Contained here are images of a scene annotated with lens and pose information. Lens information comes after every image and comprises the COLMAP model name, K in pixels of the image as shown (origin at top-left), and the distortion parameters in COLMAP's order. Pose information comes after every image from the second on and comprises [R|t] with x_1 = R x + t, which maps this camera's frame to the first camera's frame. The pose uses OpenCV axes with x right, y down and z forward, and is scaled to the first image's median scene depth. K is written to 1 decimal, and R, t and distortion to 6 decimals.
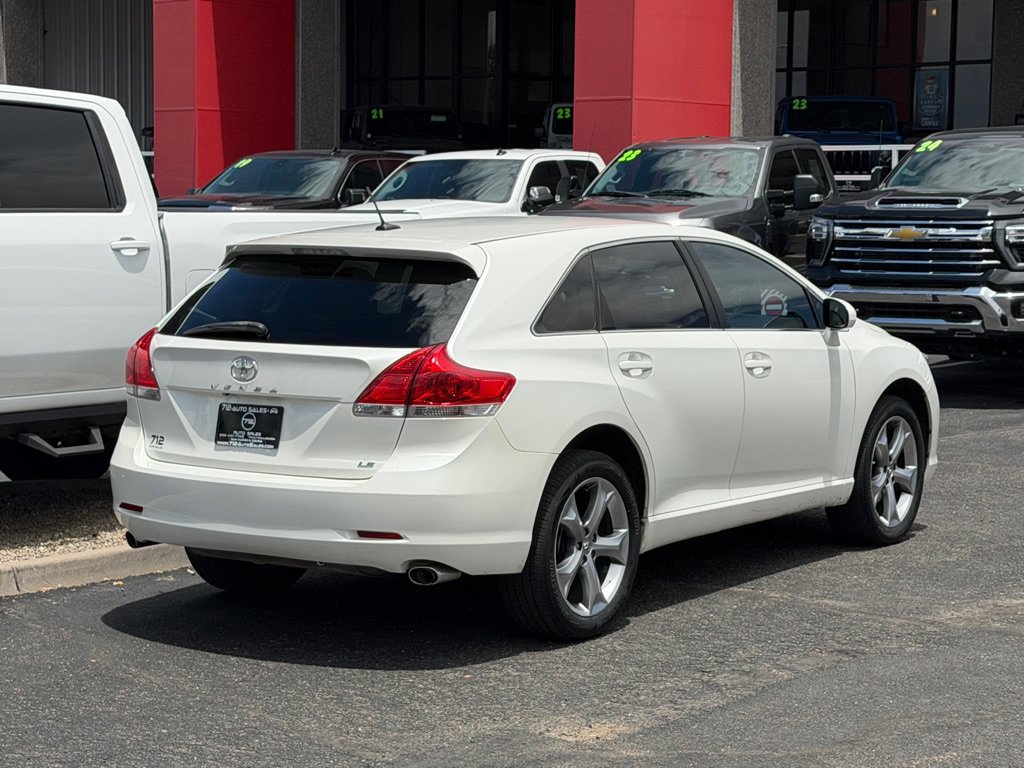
lens RADIAL K [[2301.2, 0, 518.1], [0, 2301.2, 384.8], [0, 0, 1]] dist [0.156400, 0.000000]
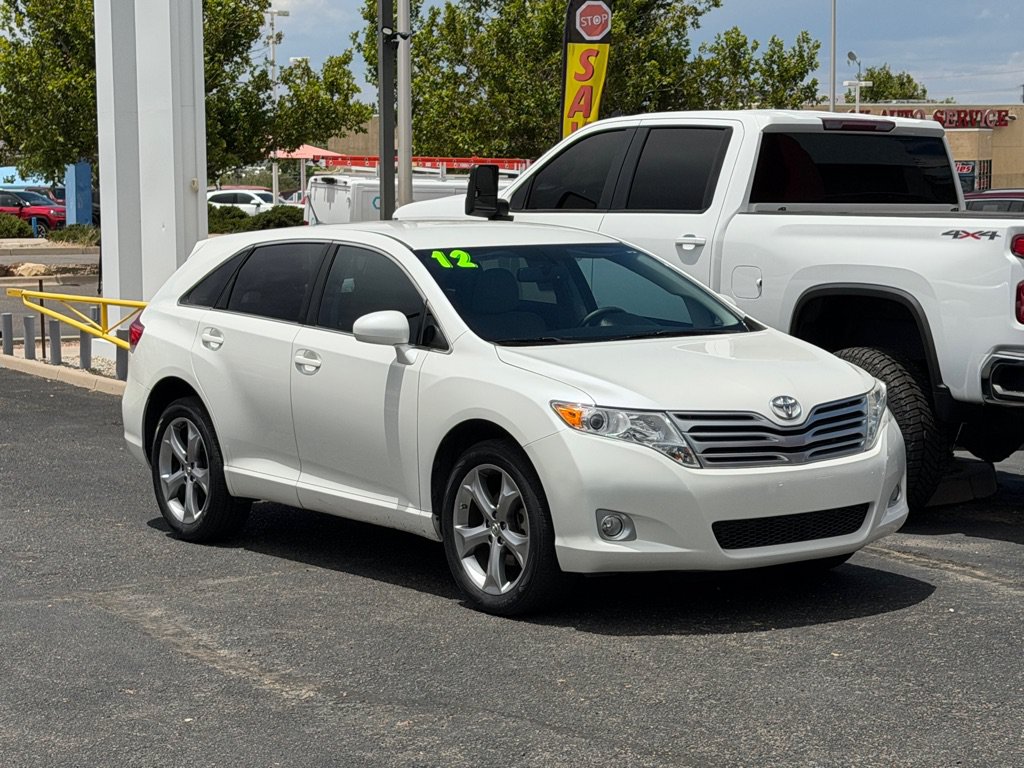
lens RADIAL K [[2301.2, 0, 500.5], [0, 2301.2, 366.1], [0, 0, 1]] dist [0.156400, 0.000000]
pose [[-0.356592, 0.074030, -0.931323, 1.073282], [-0.070167, 0.991918, 0.105713, -0.126853], [0.931622, 0.103045, -0.348515, 1.464308]]
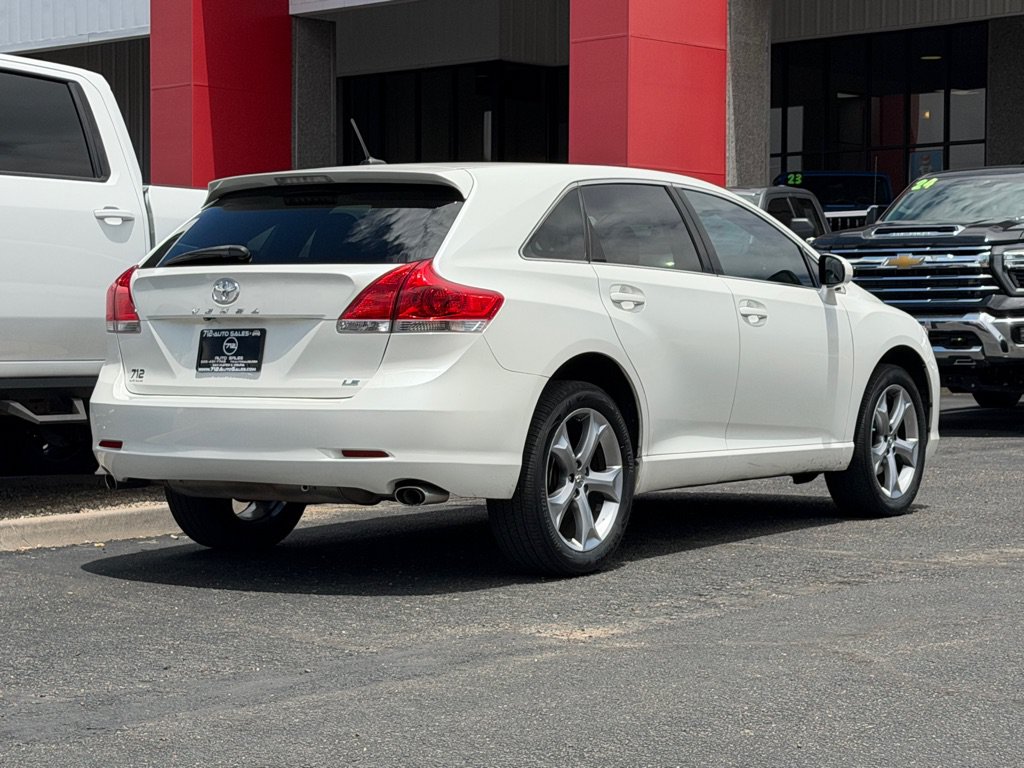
lens RADIAL K [[2301.2, 0, 512.6], [0, 2301.2, 354.0], [0, 0, 1]] dist [0.156400, 0.000000]
pose [[0.999950, -0.009736, -0.002473, 0.004185], [0.009532, 0.997336, -0.072324, 0.079084], [0.003171, 0.072297, 0.997378, 0.024135]]
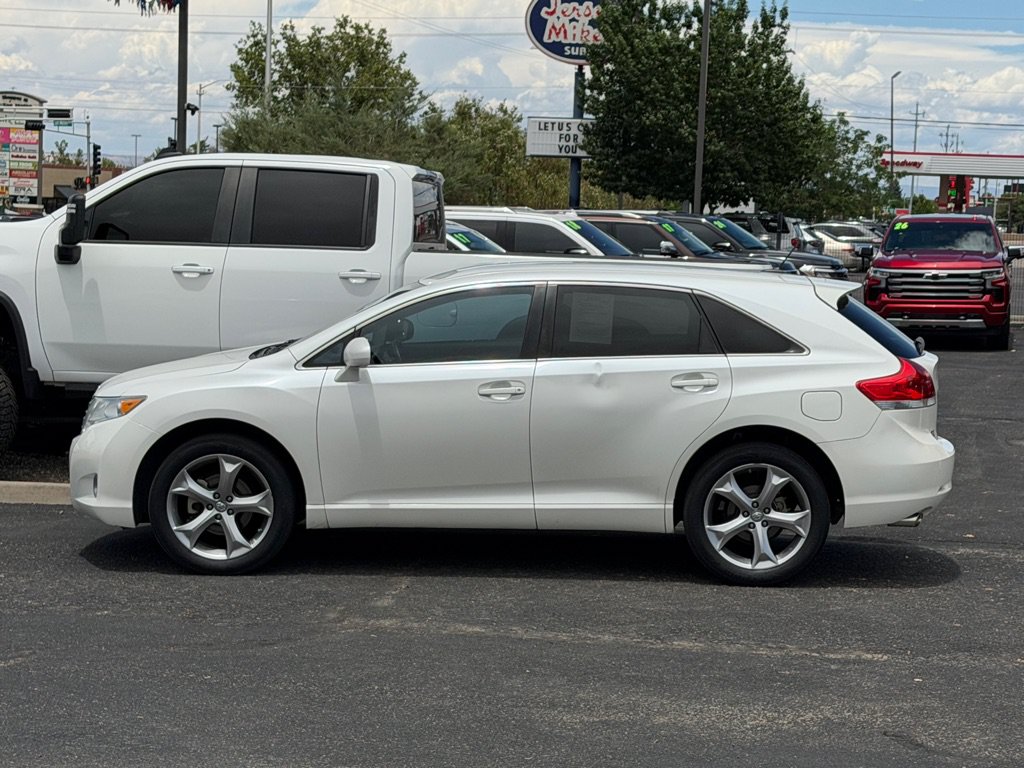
lens RADIAL K [[2301.2, 0, 534.8], [0, 2301.2, 395.8], [0, 0, 1]] dist [0.156400, 0.000000]
pose [[0.484762, 0.080106, -0.870970, 1.140178], [-0.097082, 0.994572, 0.037440, -0.056160], [0.869242, 0.066406, 0.489907, 0.491270]]
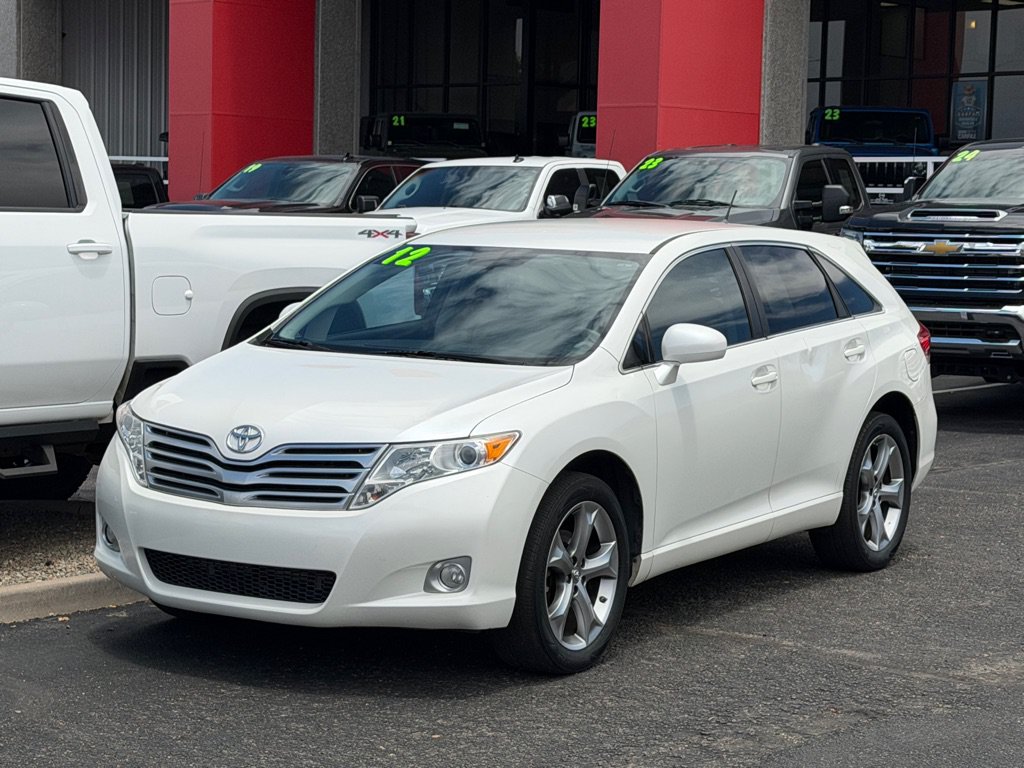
lens RADIAL K [[2301.2, 0, 508.4], [0, 2301.2, 387.6], [0, 0, 1]] dist [0.156400, 0.000000]
pose [[0.999752, 0.012535, -0.018384, 0.017382], [-0.012617, 0.999911, -0.004329, -0.003555], [0.018328, 0.004560, 0.999822, 0.094262]]
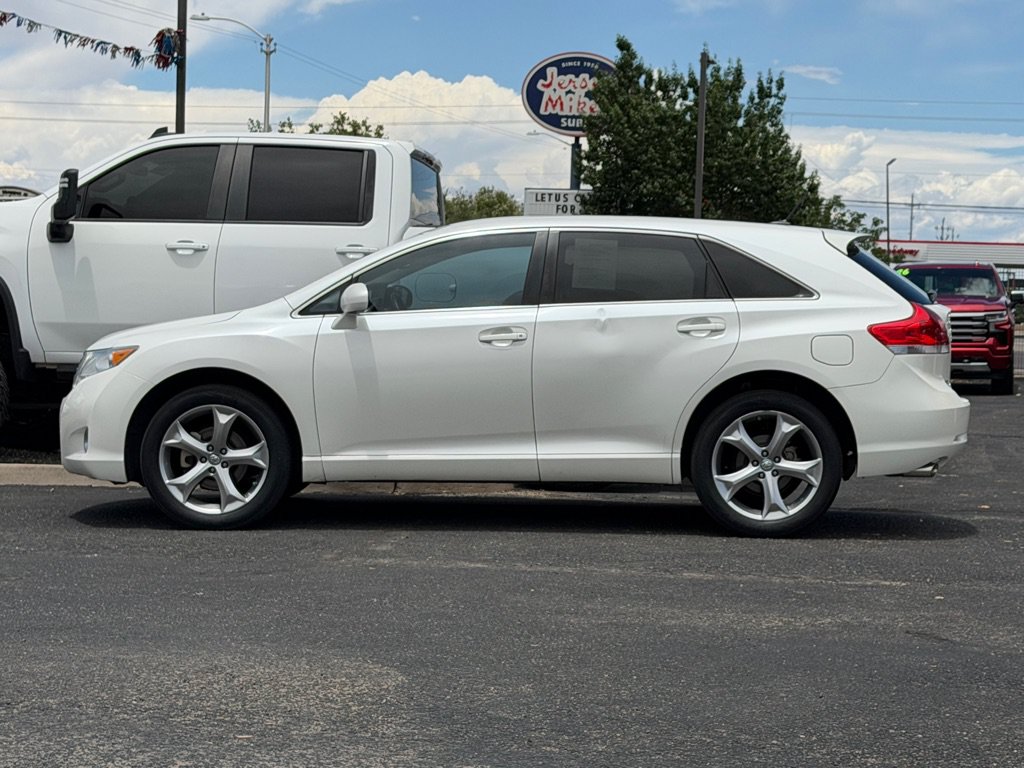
lens RADIAL K [[2301.2, 0, 515.2], [0, 2301.2, 380.6], [0, 0, 1]] dist [0.156400, 0.000000]
pose [[0.478599, 0.033098, -0.877410, 1.115169], [-0.091278, 0.995750, -0.012227, 0.022083], [0.873276, 0.085940, 0.479586, 0.510966]]
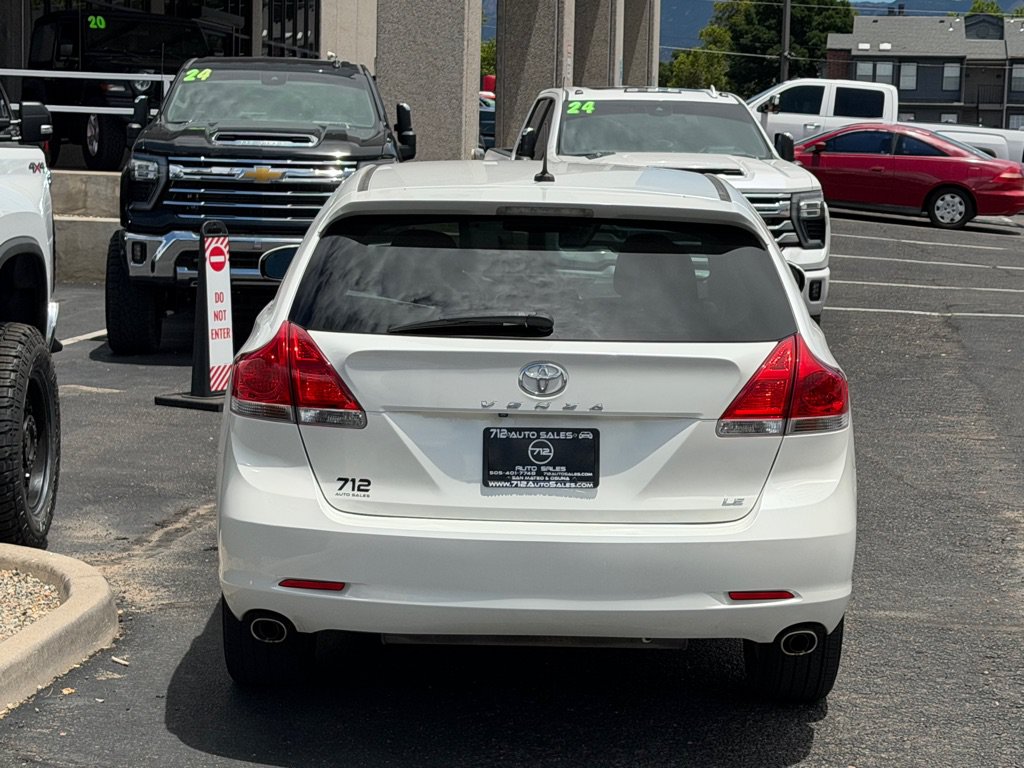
lens RADIAL K [[2301.2, 0, 543.8], [0, 2301.2, 390.2], [0, 0, 1]] dist [0.156400, 0.000000]
pose [[0.821775, -0.047841, 0.567800, -0.451467], [0.029384, 0.998701, 0.041619, -0.028420], [-0.569054, -0.017517, 0.822114, 0.360734]]
